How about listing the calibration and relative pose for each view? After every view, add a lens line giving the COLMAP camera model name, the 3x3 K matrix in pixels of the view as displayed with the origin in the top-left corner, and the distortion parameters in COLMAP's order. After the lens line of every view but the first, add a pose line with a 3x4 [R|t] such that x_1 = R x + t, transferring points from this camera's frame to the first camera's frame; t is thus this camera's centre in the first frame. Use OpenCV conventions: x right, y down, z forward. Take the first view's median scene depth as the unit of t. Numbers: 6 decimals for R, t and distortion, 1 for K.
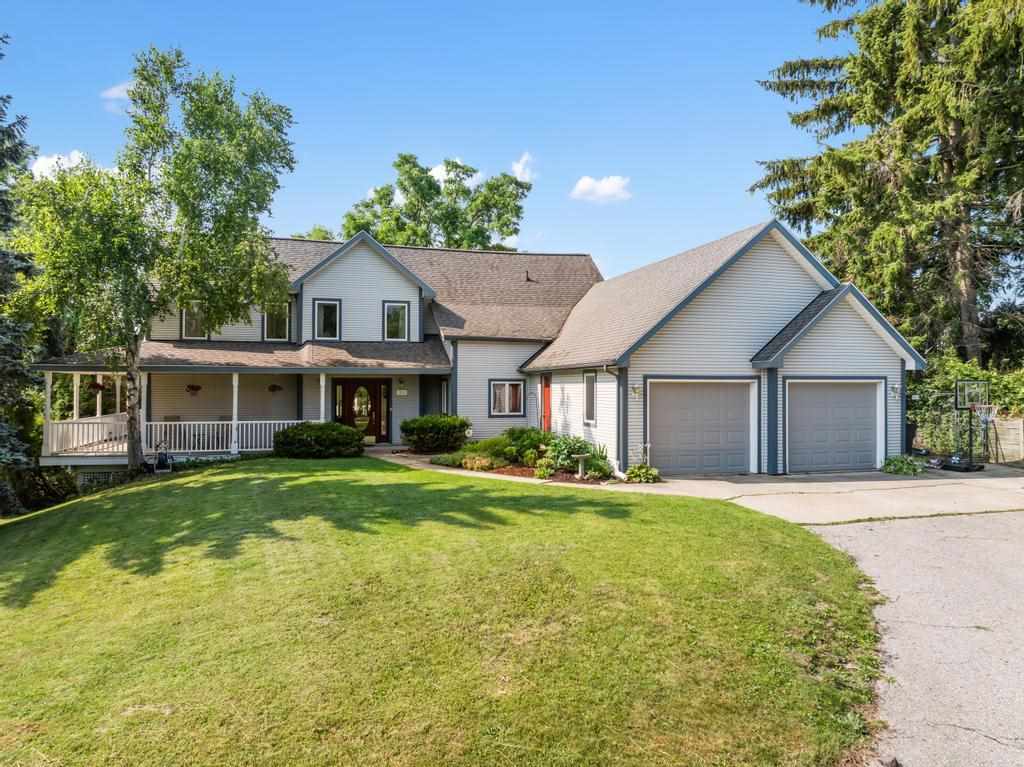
lens RADIAL K [[720.5, 0, 514.2], [0, 720.5, 382.3], [0, 0, 1]] dist [-0.035100, 0.003269]
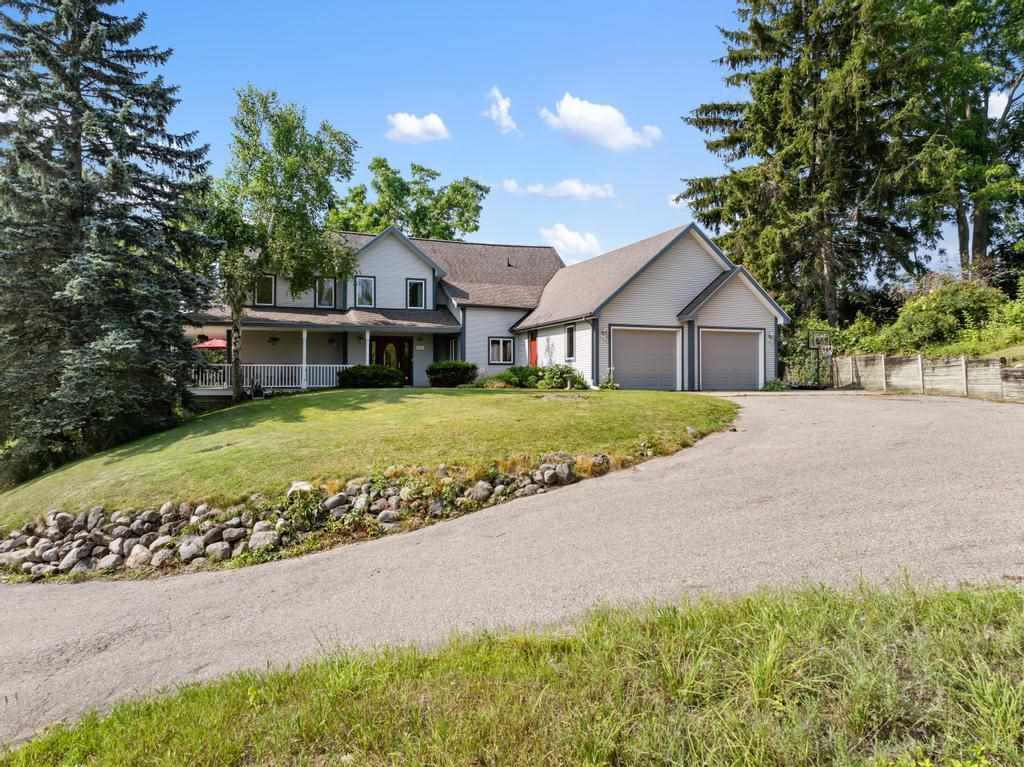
lens RADIAL K [[720.5, 0, 509.6], [0, 720.5, 383.7], [0, 0, 1]] dist [-0.035100, 0.003269]
pose [[0.995542, -0.001816, 0.094305, -0.125297], [0.001307, 0.999984, 0.005457, 0.078606], [-0.094314, -0.005310, 0.995528, -0.360893]]
